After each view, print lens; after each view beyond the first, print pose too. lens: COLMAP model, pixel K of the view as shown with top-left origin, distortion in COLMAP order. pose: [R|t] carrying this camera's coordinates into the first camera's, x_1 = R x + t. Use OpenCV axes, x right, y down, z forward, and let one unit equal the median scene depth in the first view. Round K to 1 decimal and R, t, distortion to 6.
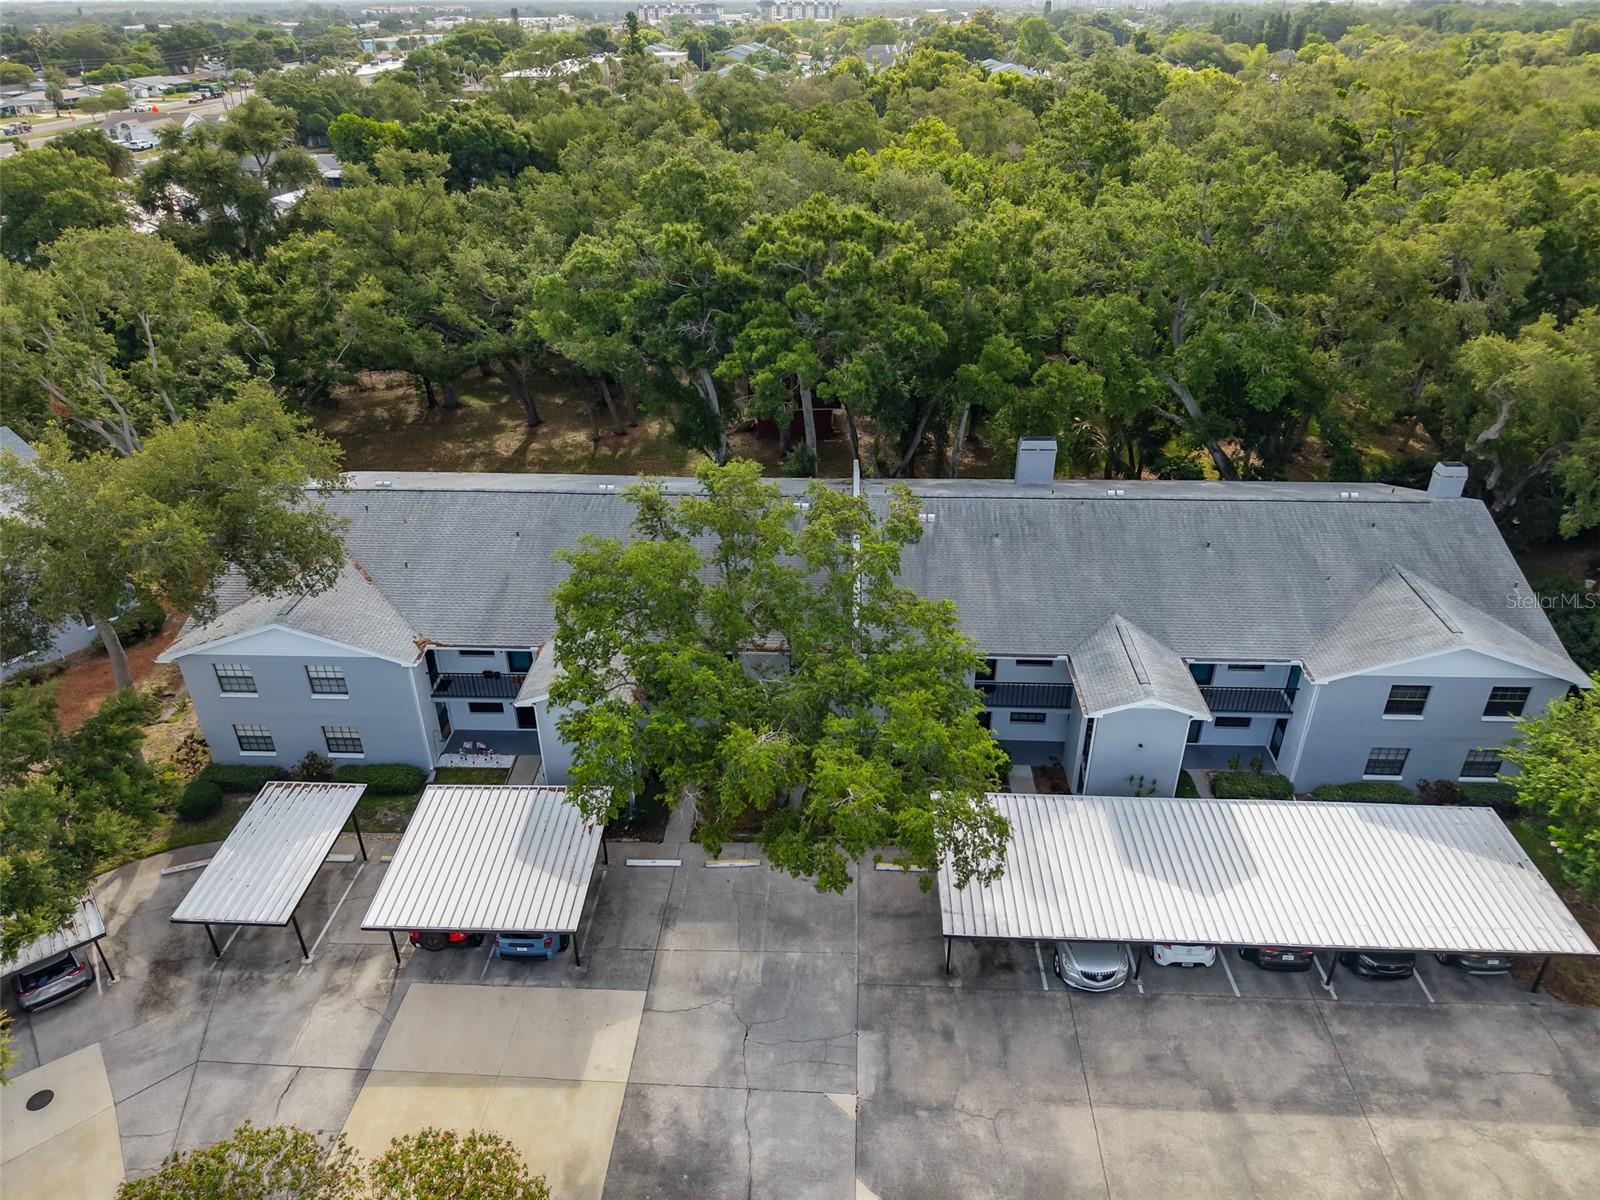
lens RADIAL K [[1089.7, 0, 800.0], [0, 1089.7, 600.0], [0, 0, 1]] dist [0.045056, -0.063247]
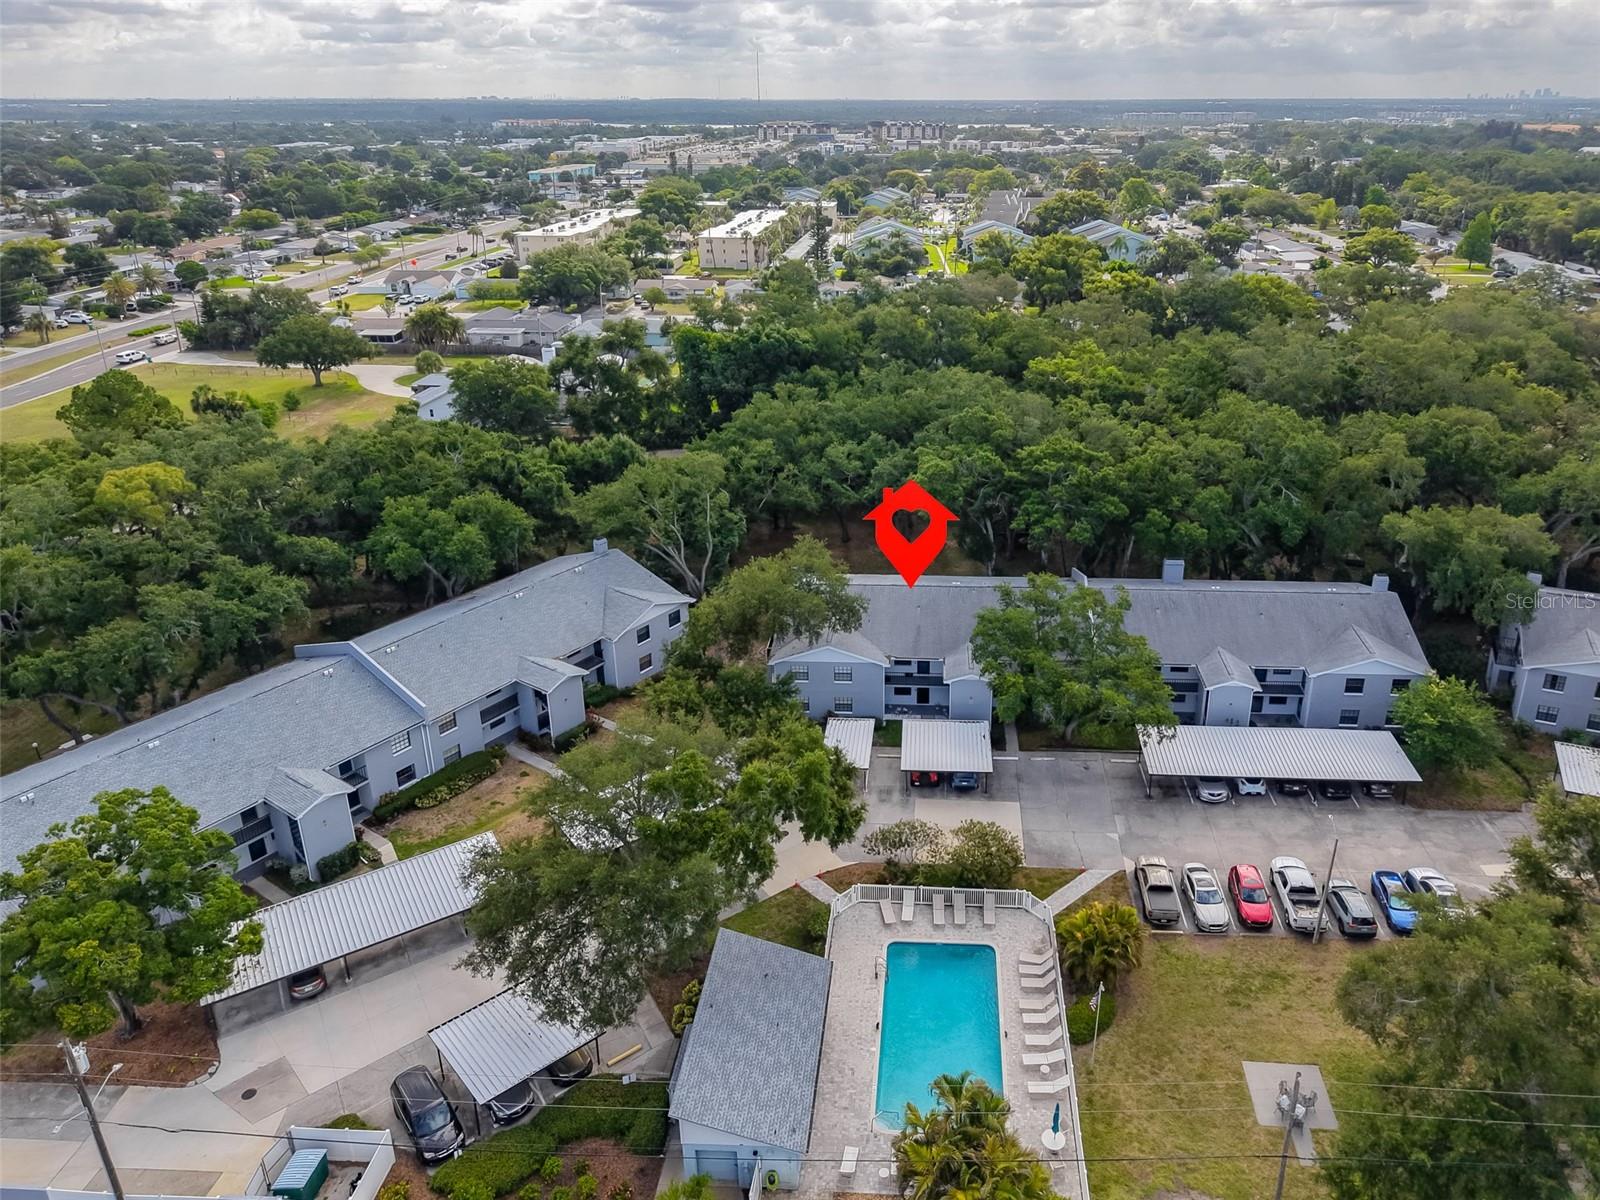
lens RADIAL K [[1106.6, 0, 848.0], [0, 1106.6, 499.2], [0, 0, 1]] dist [0.046816, -0.191655]
pose [[0.998836, 0.002428, -0.048176, -0.305949], [-0.010294, 0.986457, -0.163698, 0.086759], [0.047126, 0.164003, 0.985334, -1.131490]]
